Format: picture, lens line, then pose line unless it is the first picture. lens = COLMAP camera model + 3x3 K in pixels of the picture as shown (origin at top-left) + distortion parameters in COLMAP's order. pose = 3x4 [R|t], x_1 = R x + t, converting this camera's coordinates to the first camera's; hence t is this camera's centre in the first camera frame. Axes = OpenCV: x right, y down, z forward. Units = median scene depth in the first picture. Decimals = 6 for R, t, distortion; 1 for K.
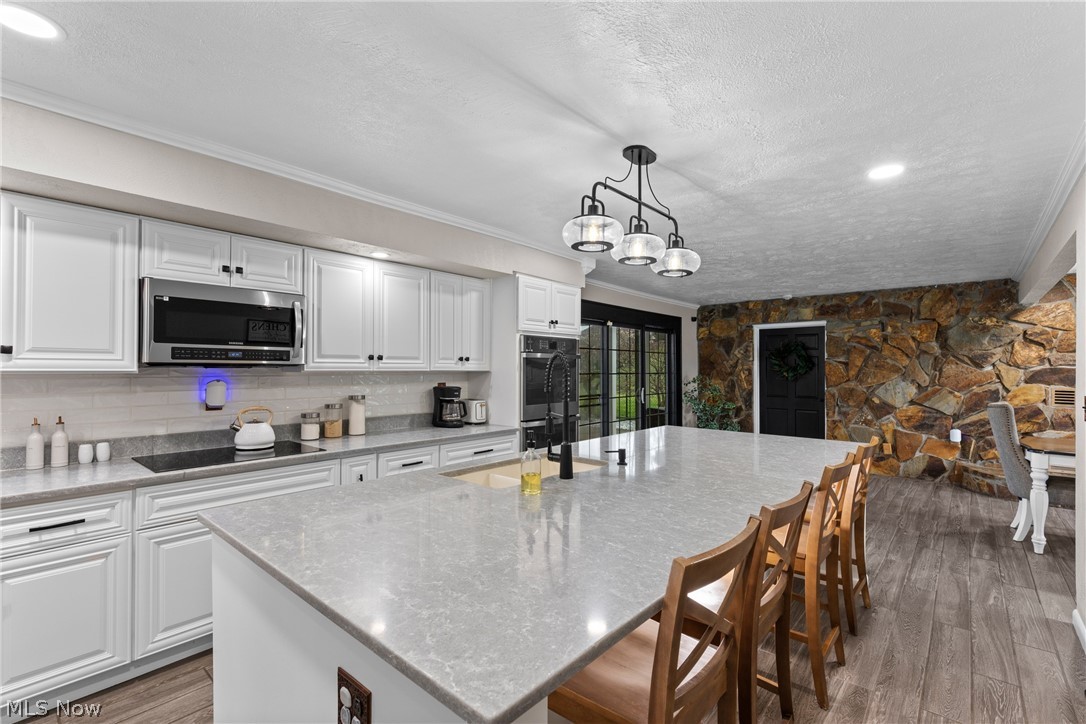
lens RADIAL K [[490.0, 0, 539.6], [0, 490.0, 367.5], [0, 0, 1]] dist [0.004462, 0.000742]
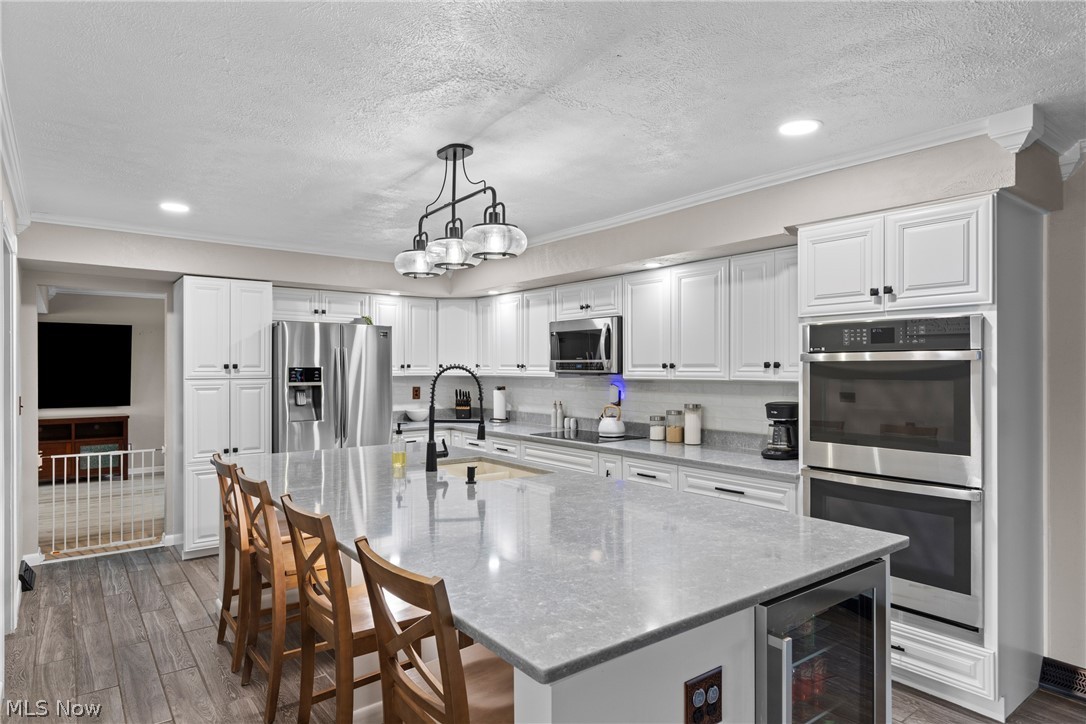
lens RADIAL K [[631.4, 0, 540.9], [0, 631.4, 363.6], [0, 0, 1]] dist [-0.001518, 0.000126]
pose [[-0.208680, -0.008788, -0.977944, 1.261416], [0.001889, 0.999954, -0.009389, -0.017483], [0.977982, -0.003806, -0.208654, 1.324035]]
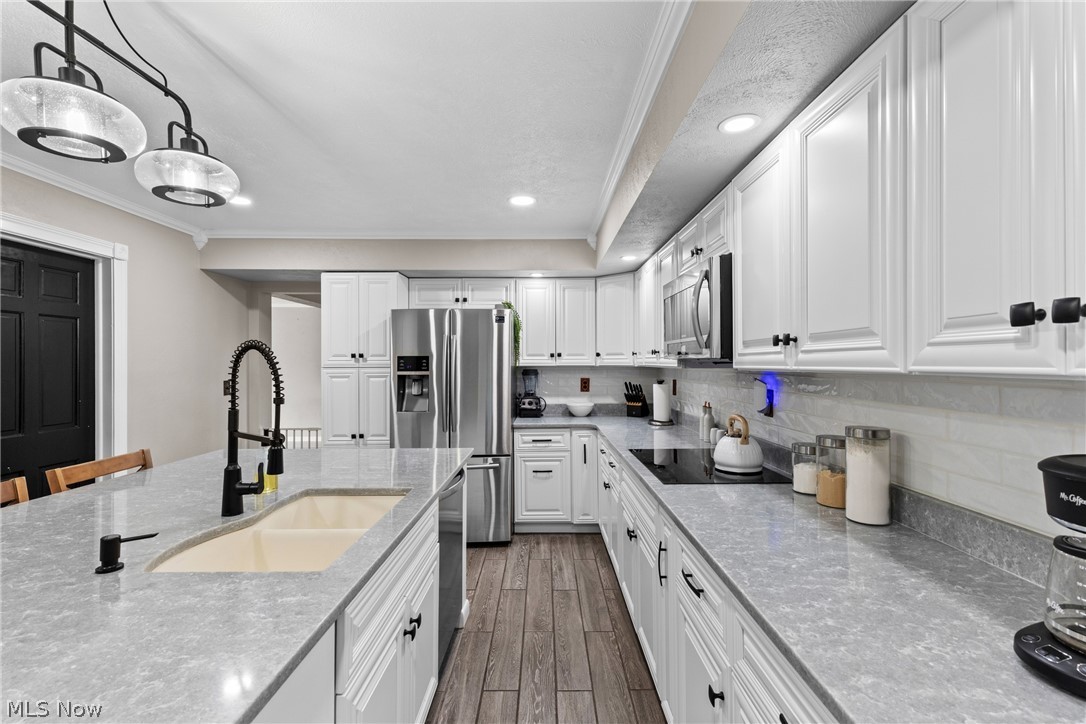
lens RADIAL K [[490.0, 0, 542.7], [0, 490.0, 359.8], [0, 0, 1]] dist [0.004462, 0.000742]
pose [[-0.758669, -0.003879, -0.651465, 0.160761], [0.003413, 0.999945, -0.009929, 0.001856], [0.651467, -0.009756, -0.758614, 1.560436]]
